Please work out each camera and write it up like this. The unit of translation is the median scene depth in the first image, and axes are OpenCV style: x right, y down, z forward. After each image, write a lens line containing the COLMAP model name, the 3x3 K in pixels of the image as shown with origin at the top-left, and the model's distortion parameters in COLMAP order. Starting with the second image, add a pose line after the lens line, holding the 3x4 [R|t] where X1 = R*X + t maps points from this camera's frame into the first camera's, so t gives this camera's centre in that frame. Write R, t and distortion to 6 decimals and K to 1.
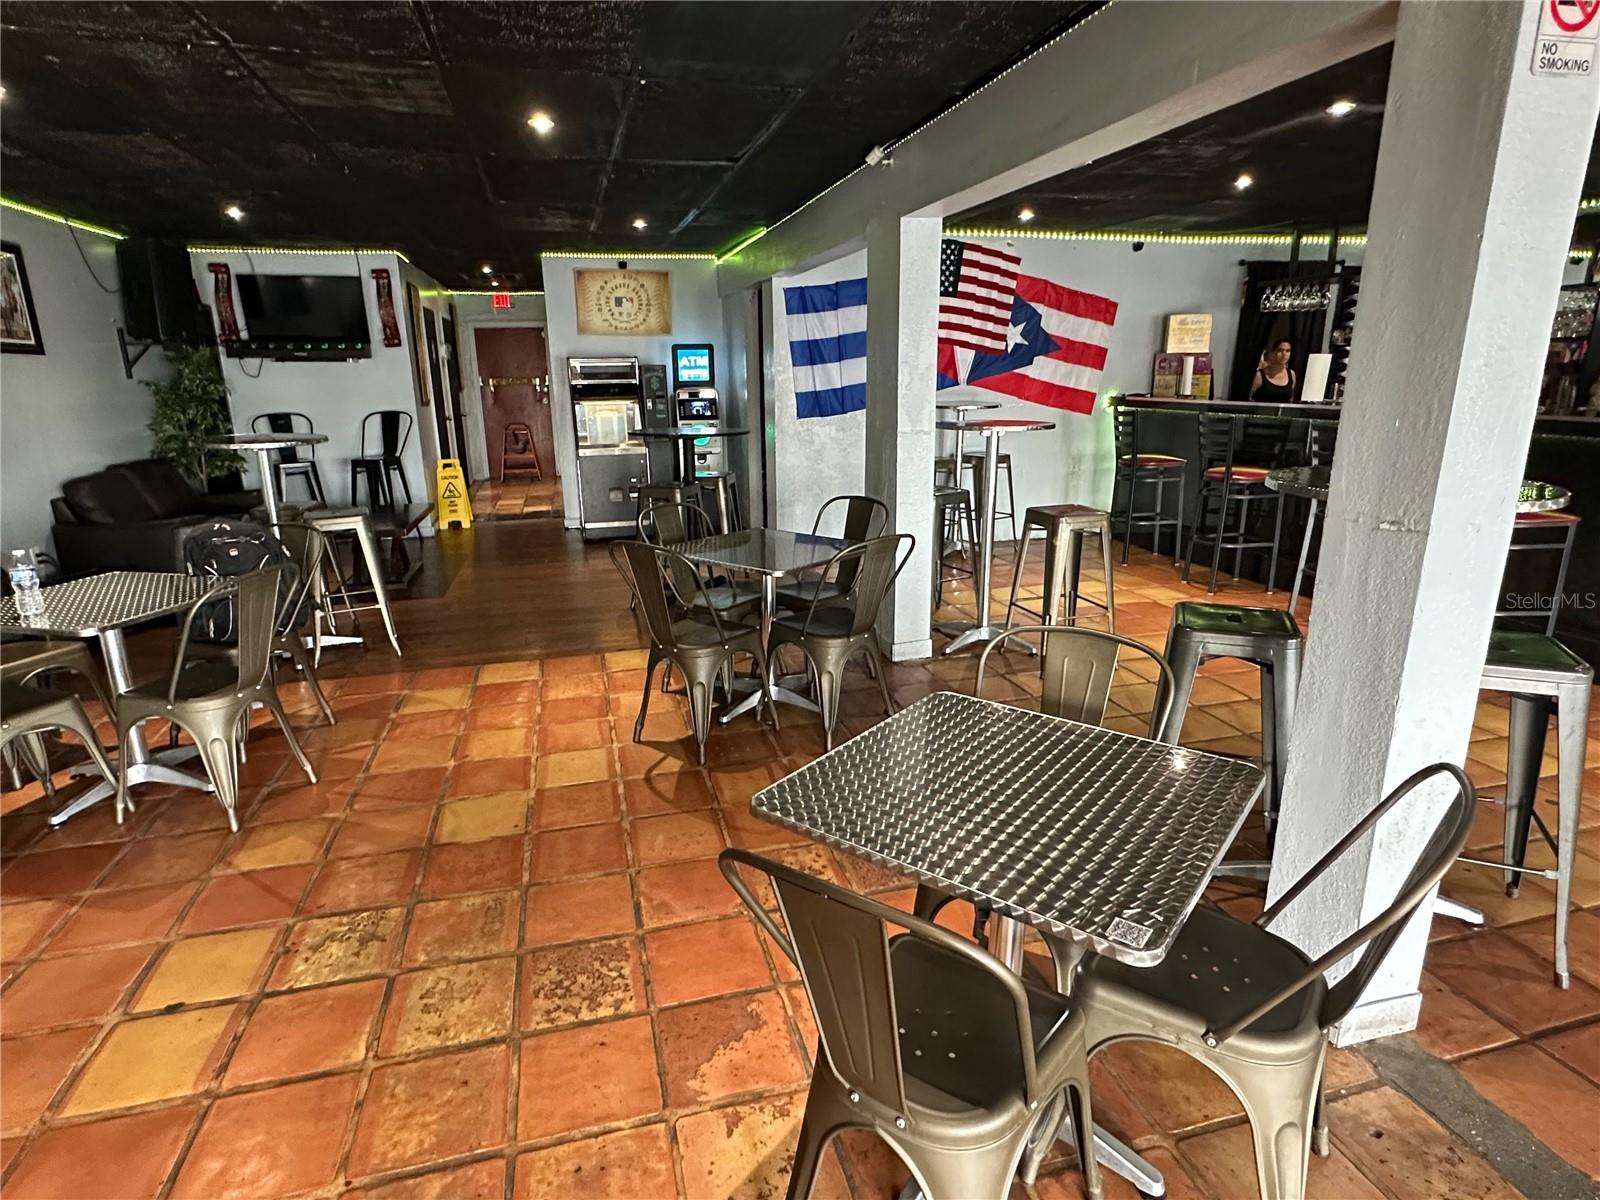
lens RADIAL K [[873.4, 0, 798.1], [0, 873.4, 600.7], [0, 0, 1]] dist [0.001915, 0.000444]
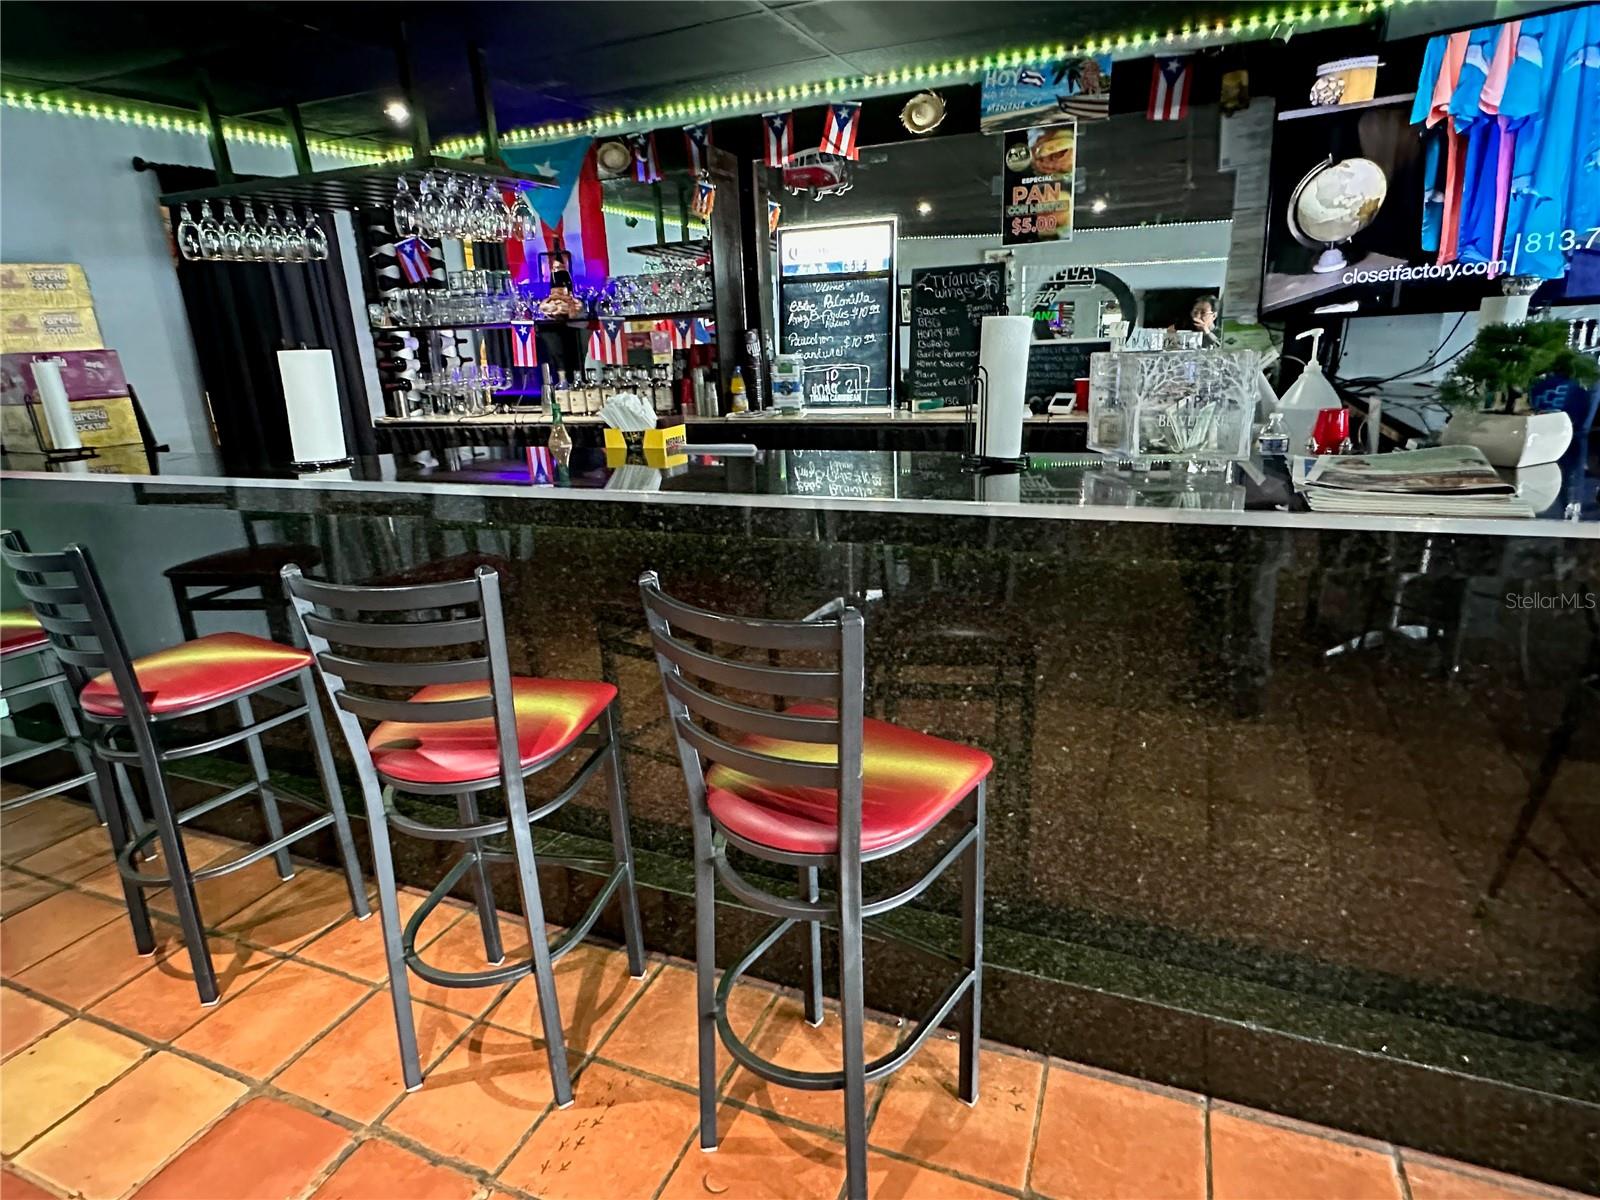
lens RADIAL K [[873.4, 0, 798.5], [0, 873.4, 599.8], [0, 0, 1]] dist [0.001915, 0.000444]
pose [[0.606578, -0.252173, 0.753970, 0.312531], [0.240391, 0.962146, 0.128403, -0.129898], [-0.757809, 0.103361, 0.644237, 0.444274]]
